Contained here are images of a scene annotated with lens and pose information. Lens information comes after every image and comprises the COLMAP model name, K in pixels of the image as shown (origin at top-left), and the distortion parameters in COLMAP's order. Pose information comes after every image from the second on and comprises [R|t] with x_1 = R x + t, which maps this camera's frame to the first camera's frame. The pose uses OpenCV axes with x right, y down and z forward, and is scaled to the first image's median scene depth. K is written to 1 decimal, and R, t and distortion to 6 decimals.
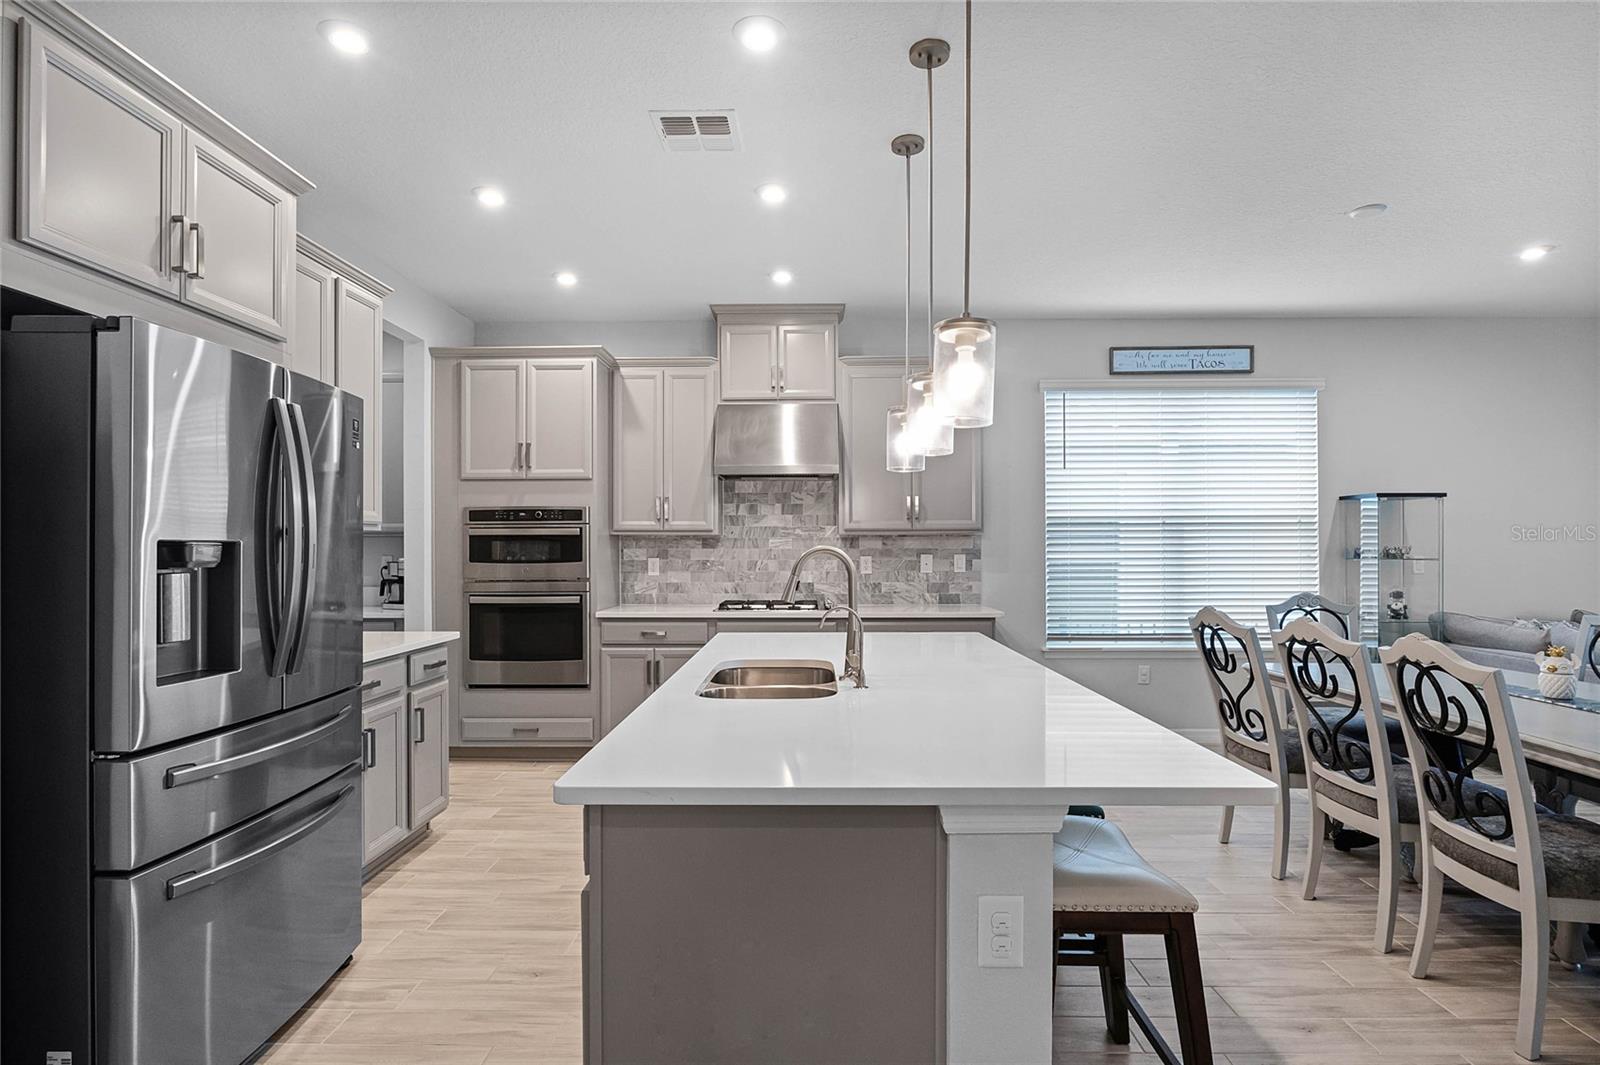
lens RADIAL K [[811.5, 0, 800.5], [0, 811.5, 547.8], [0, 0, 1]] dist [-0.007254, -0.001685]
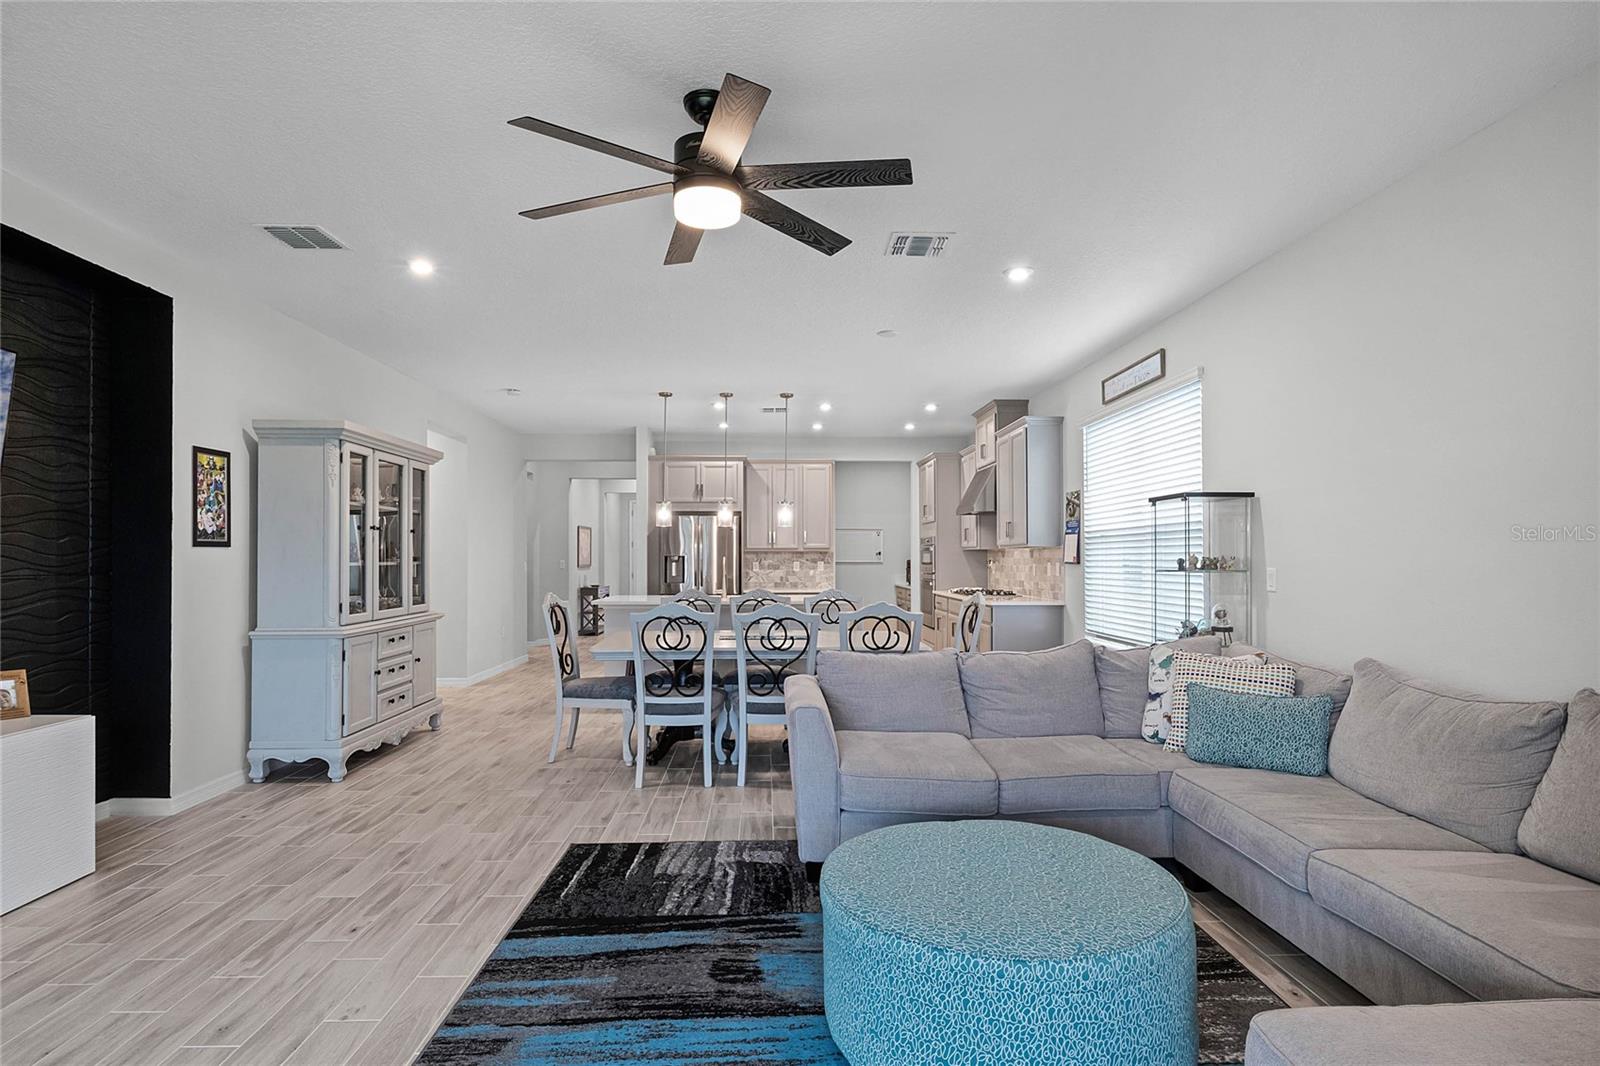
lens RADIAL K [[822.9, 0, 795.7], [0, 822.9, 544.2], [0, 0, 1]] dist [-0.006380, -0.000237]
pose [[0.051813, -0.015065, -0.998543, 1.514729], [0.000447, 0.999886, -0.015062, -0.001075], [0.998657, 0.000334, 0.051813, 0.513020]]
